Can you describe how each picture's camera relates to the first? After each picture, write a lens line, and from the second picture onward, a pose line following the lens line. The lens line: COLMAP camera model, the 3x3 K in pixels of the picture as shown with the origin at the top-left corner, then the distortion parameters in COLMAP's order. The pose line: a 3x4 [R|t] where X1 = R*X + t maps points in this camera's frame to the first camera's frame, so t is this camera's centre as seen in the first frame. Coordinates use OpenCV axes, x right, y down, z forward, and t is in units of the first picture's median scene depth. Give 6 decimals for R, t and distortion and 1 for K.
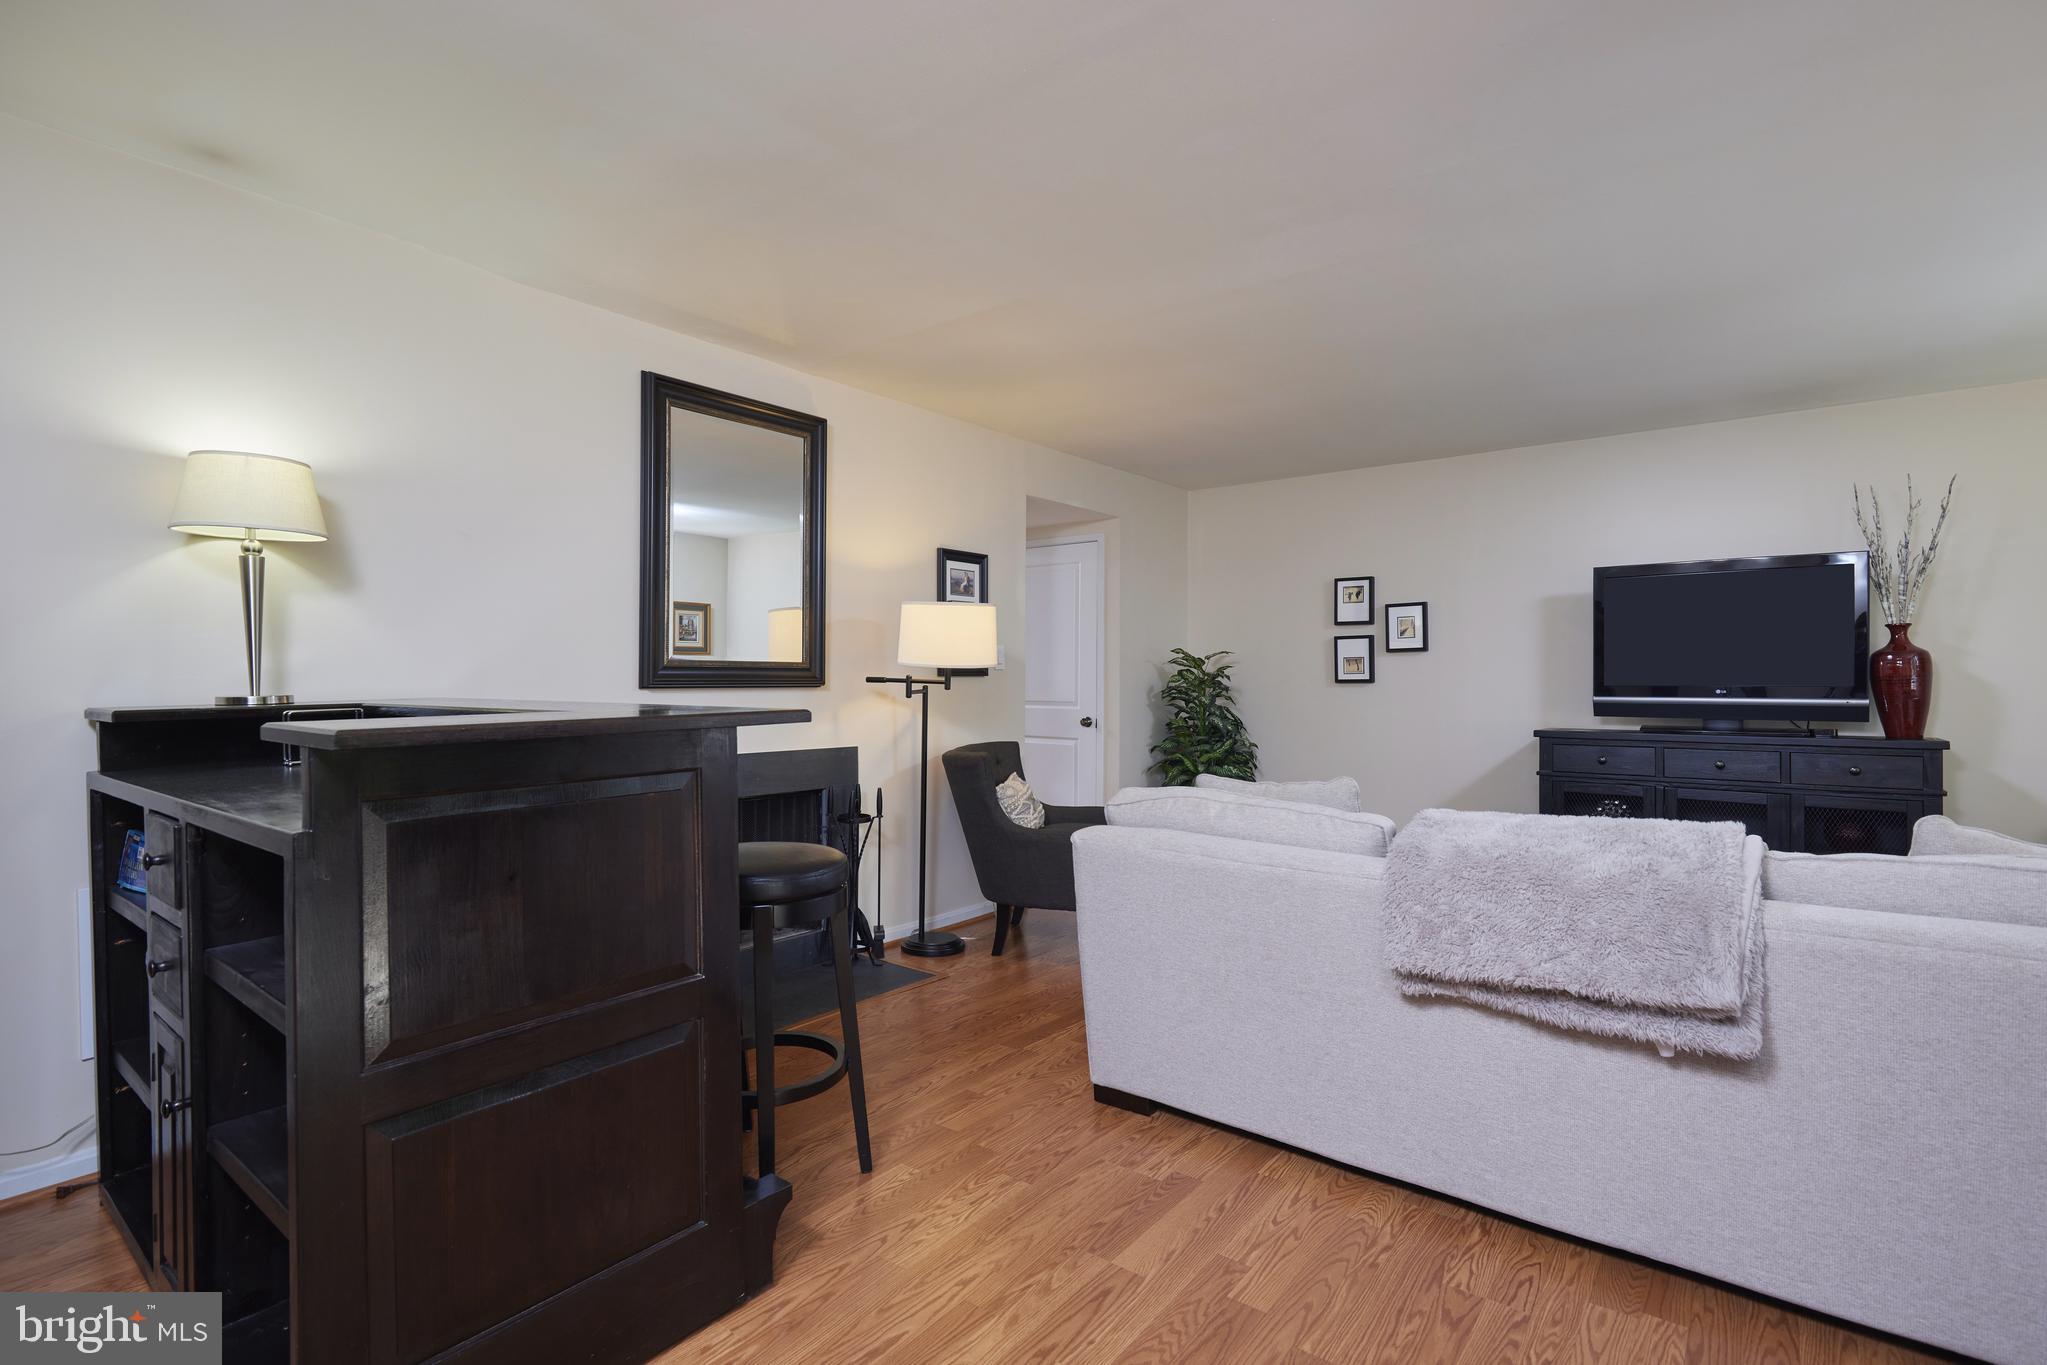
lens RADIAL K [[1014.1, 0, 1022.0], [0, 1014.1, 676.3], [0, 0, 1]] dist [-0.004164, -0.000645]
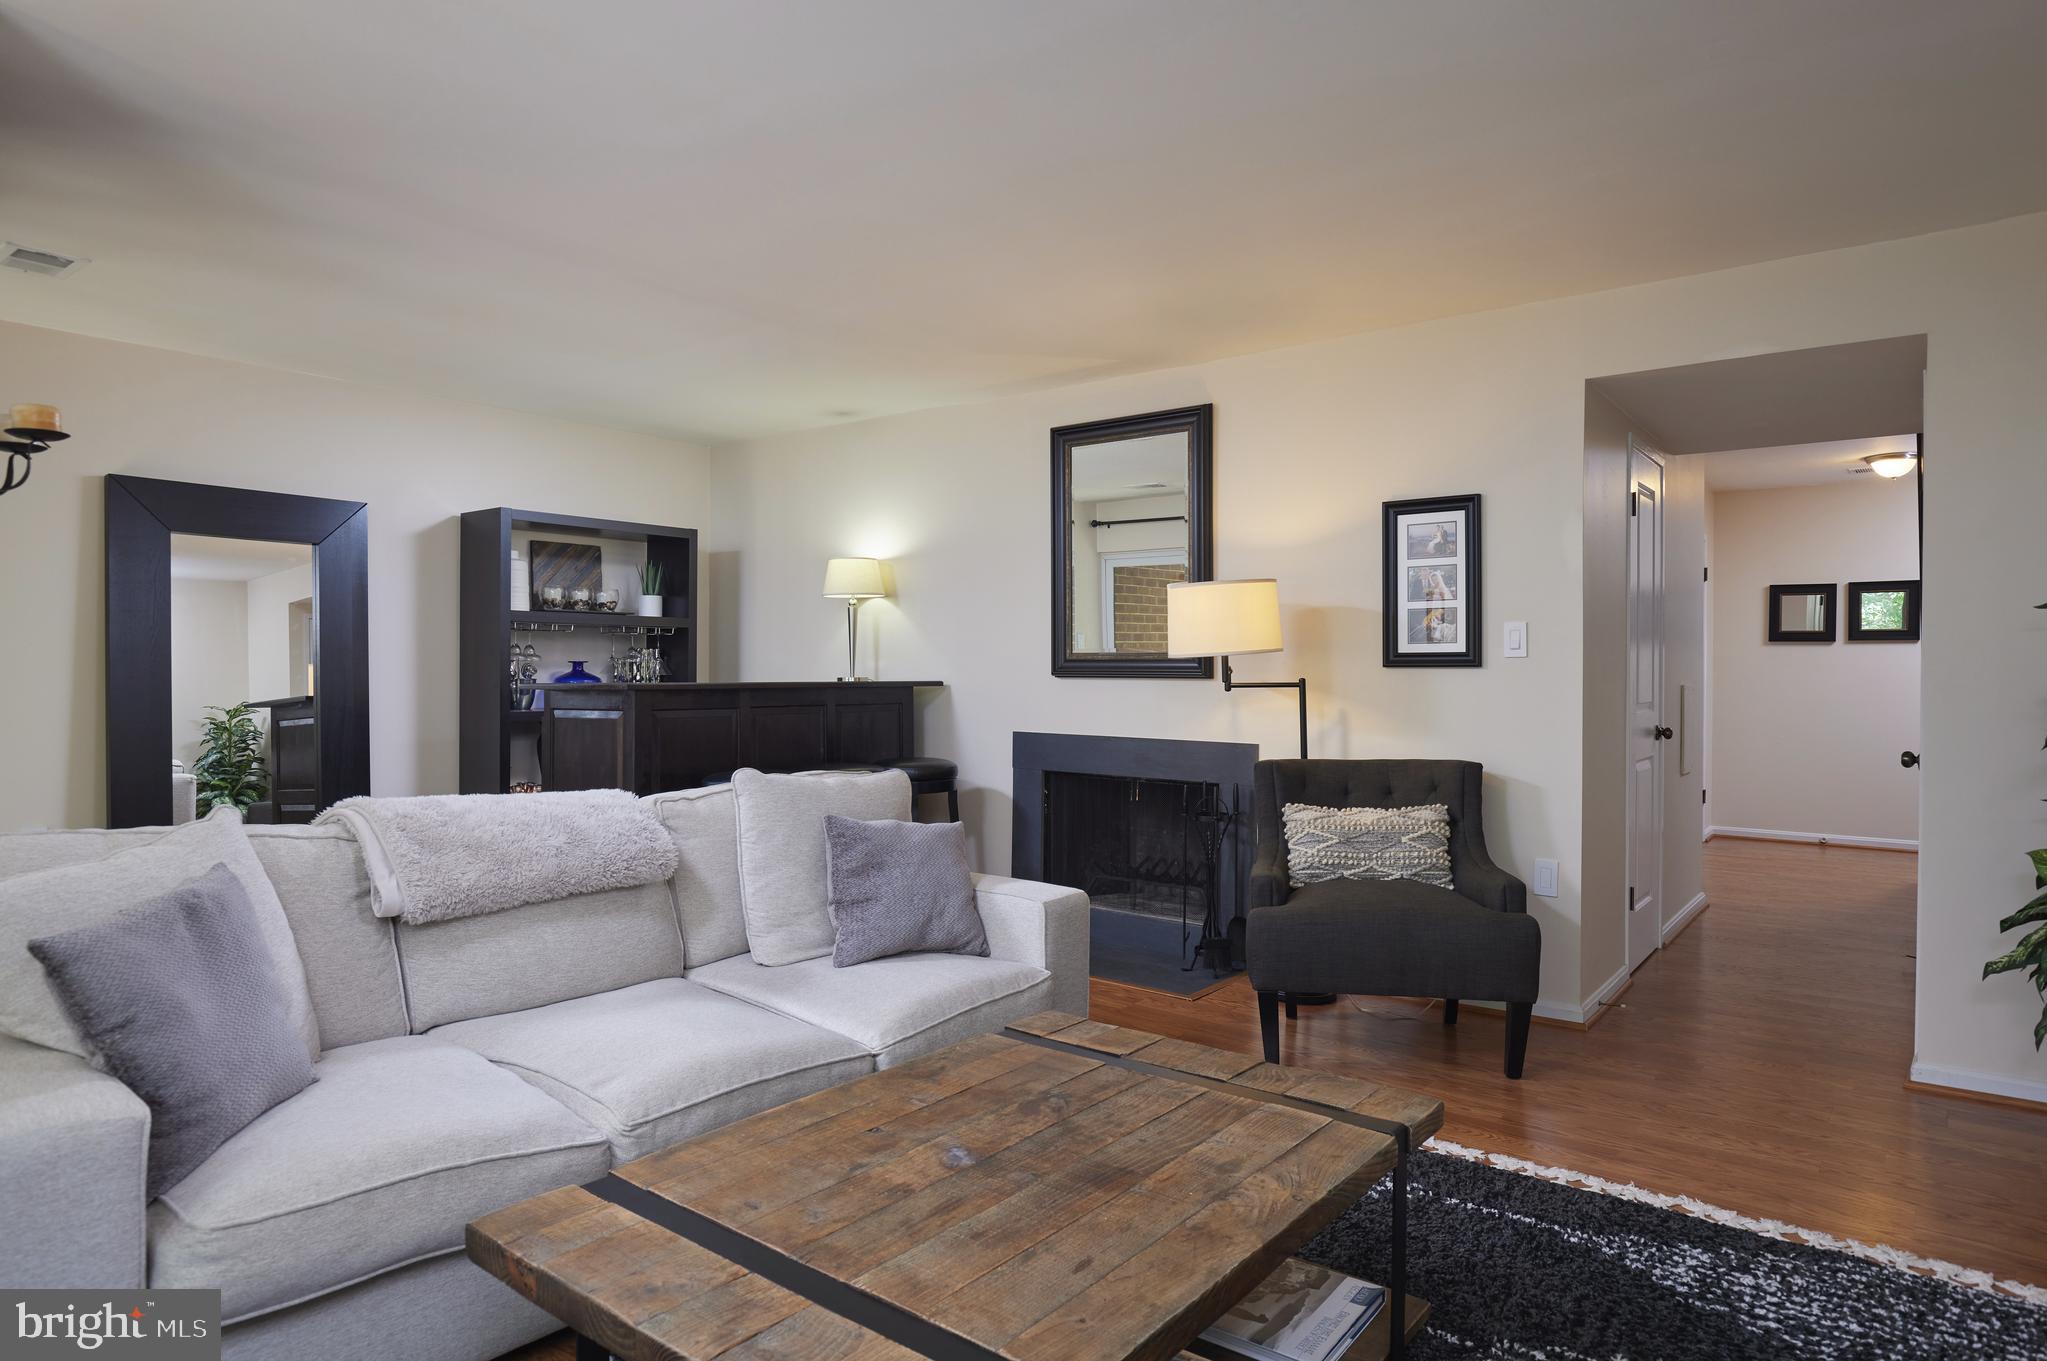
lens RADIAL K [[1194.9, 0, 1029.8], [0, 1194.9, 671.0], [0, 0, 1]] dist [-0.016403, -0.000060]
pose [[-0.025792, 0.003487, -0.999661, 0.929446], [-0.011374, 0.999928, 0.003781, 0.005444], [0.999603, 0.011468, -0.025750, 0.808781]]
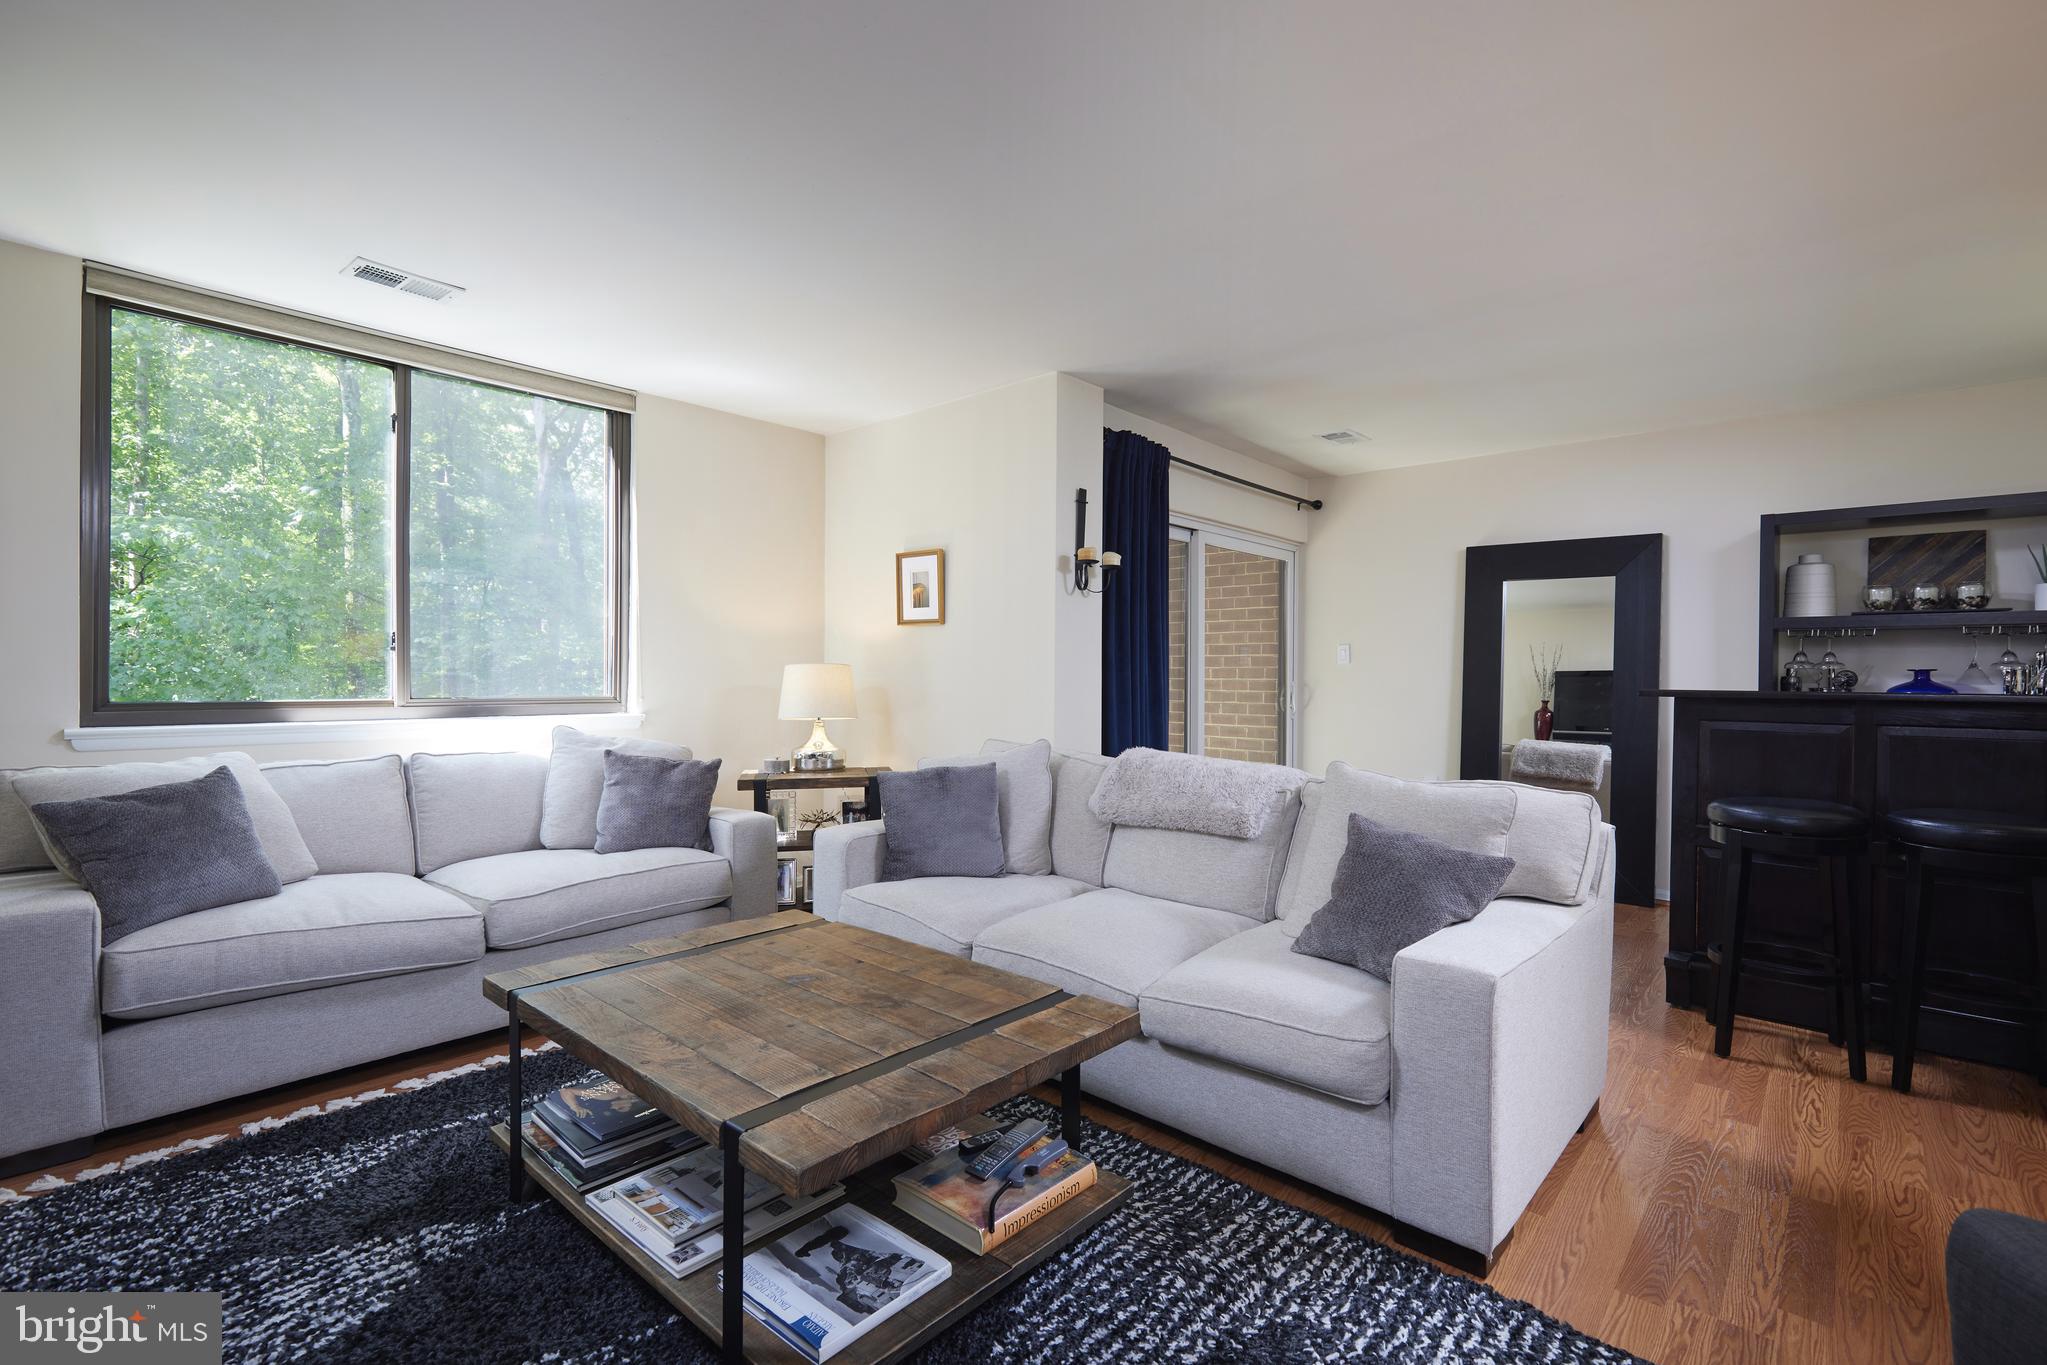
lens RADIAL K [[930.3, 0, 1045.6], [0, 930.3, 678.7], [0, 0, 1]] dist [0.002789, 0.000396]
pose [[-0.996729, -0.004312, 0.080698, 0.363064], [-0.003423, 0.999932, 0.011157, 0.007149], [-0.080741, 0.010845, -0.996676, 1.251500]]
